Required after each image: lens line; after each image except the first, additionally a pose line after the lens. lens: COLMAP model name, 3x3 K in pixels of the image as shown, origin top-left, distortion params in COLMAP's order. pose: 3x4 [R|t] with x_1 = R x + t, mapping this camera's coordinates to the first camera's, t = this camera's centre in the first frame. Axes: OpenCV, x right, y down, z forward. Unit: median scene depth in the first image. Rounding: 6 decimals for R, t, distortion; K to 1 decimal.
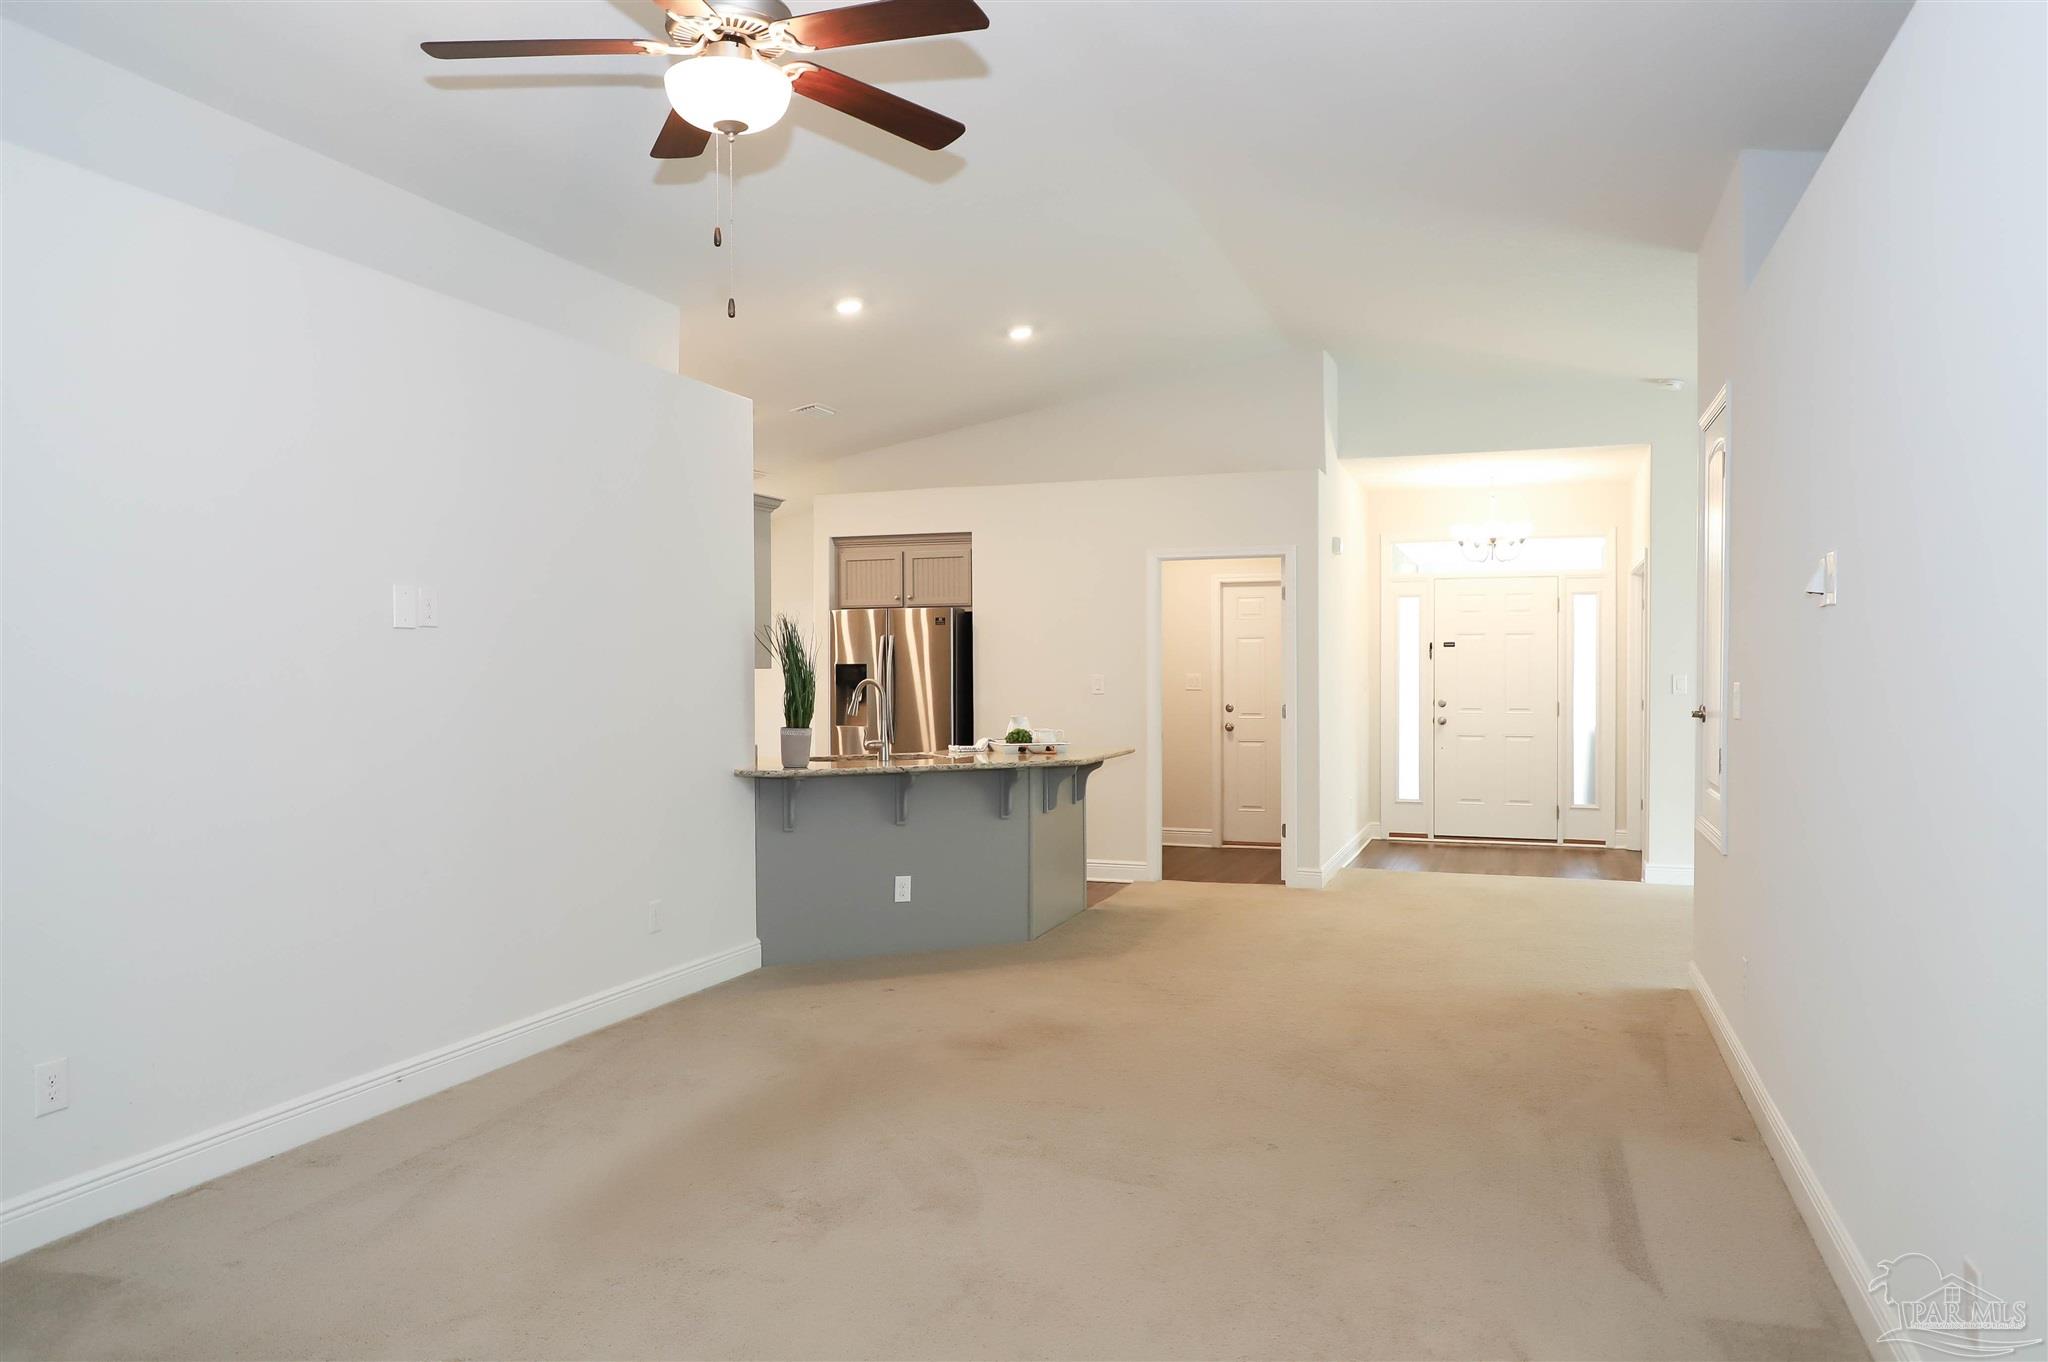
lens RADIAL K [[1411.6, 0, 1024.0], [0, 1411.6, 681.0], [0, 0, 1]] dist [-0.000289, -0.001030]
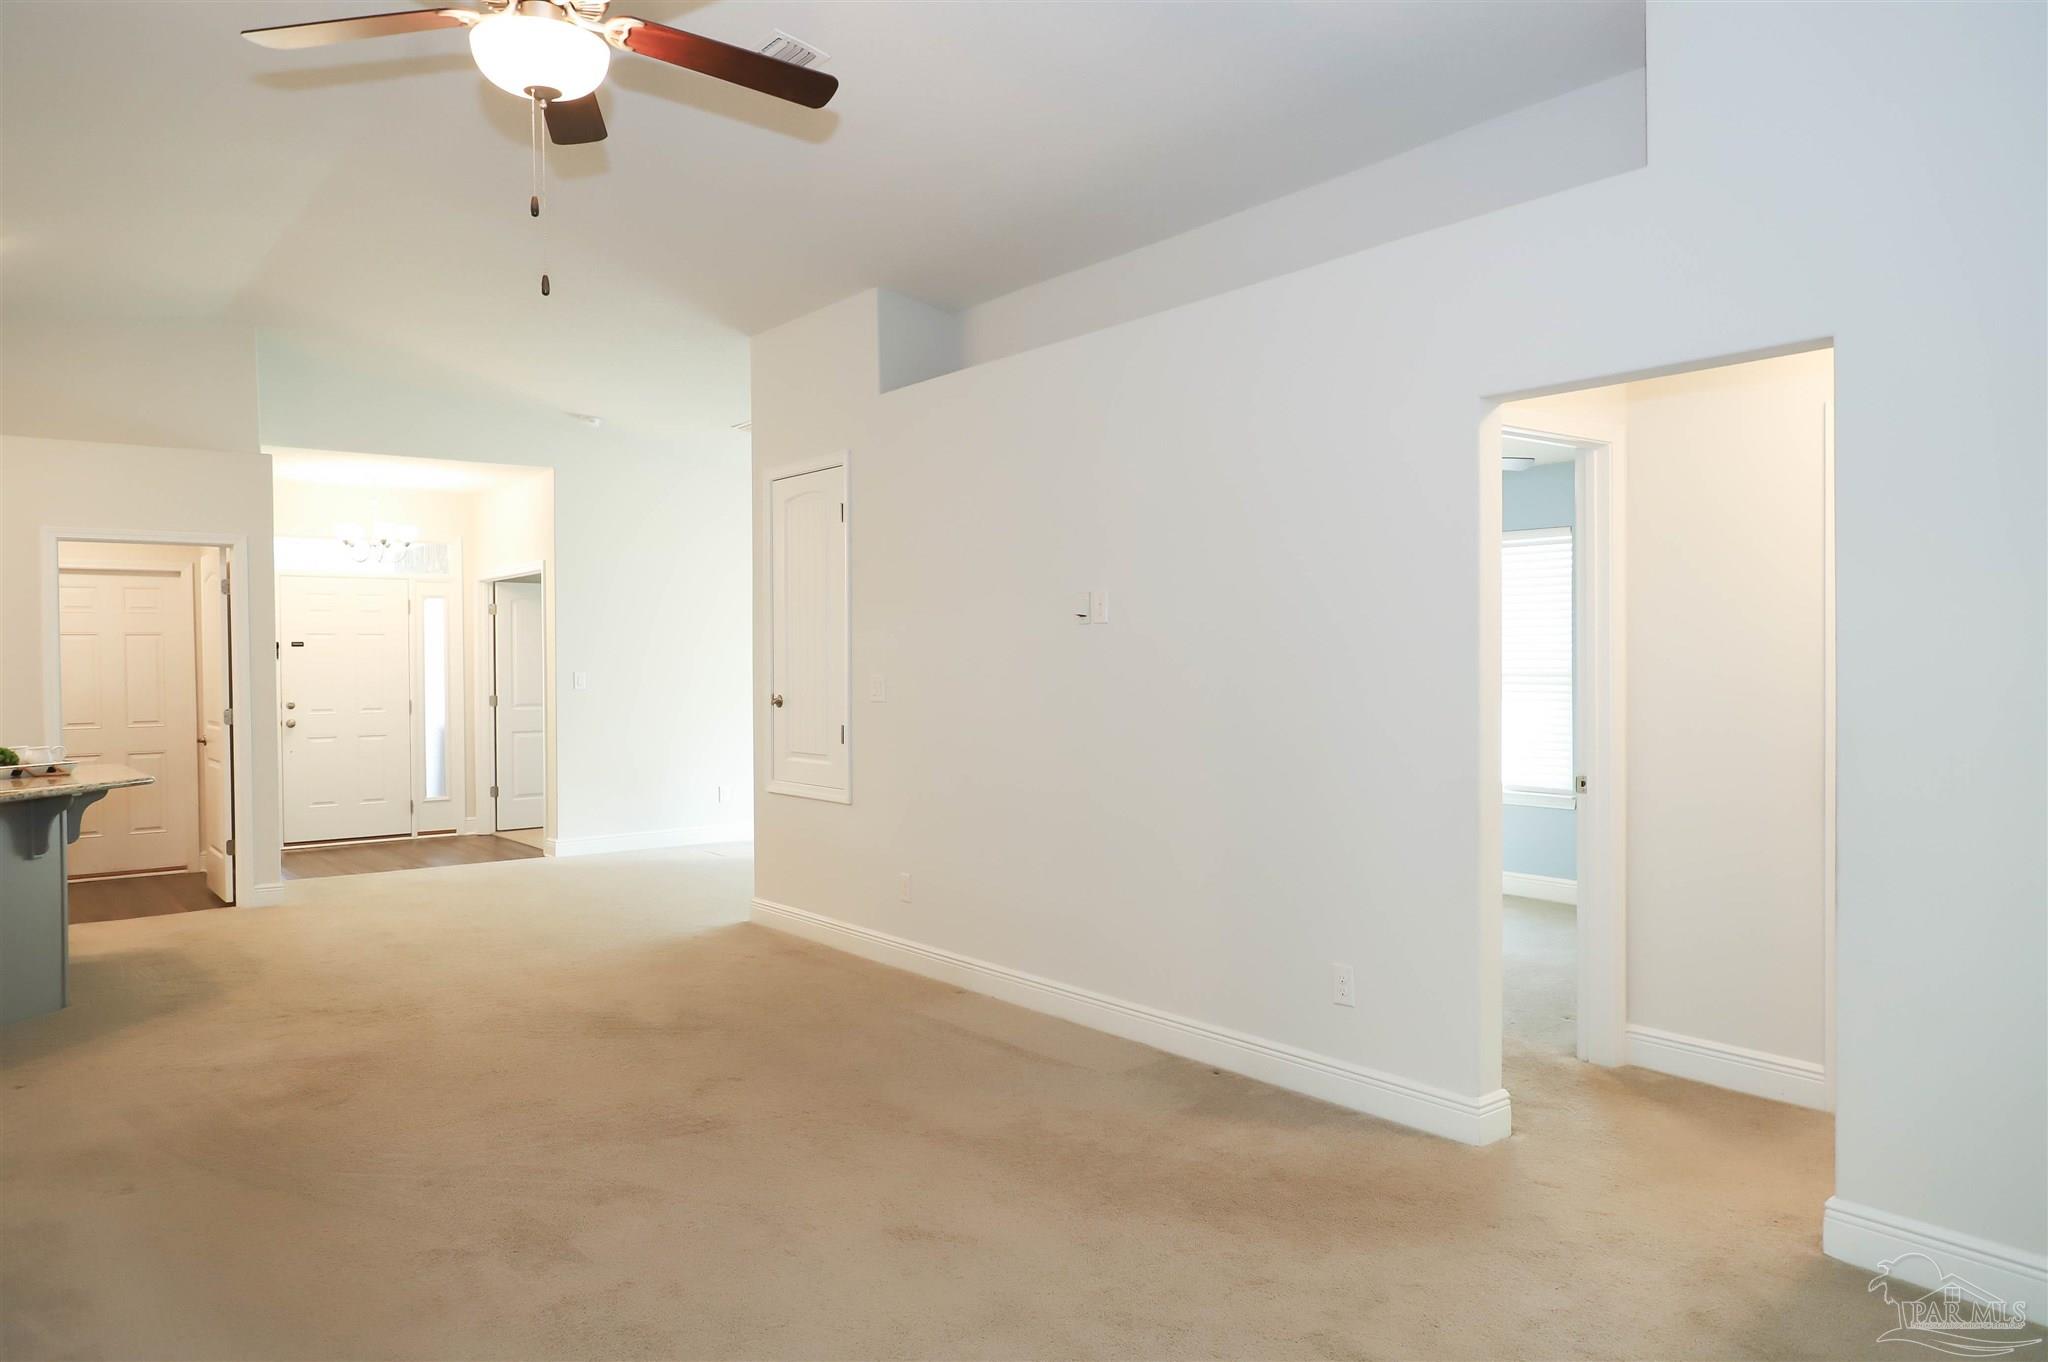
lens RADIAL K [[1397.0, 0, 1024.0], [0, 1397.0, 681.0], [0, 0, 1]] dist [-0.002244, -0.001352]
pose [[0.537797, -0.014183, 0.842955, -0.249522], [0.014700, 0.999864, 0.007445, -0.000506], [-0.842946, 0.008388, 0.537933, 0.068776]]
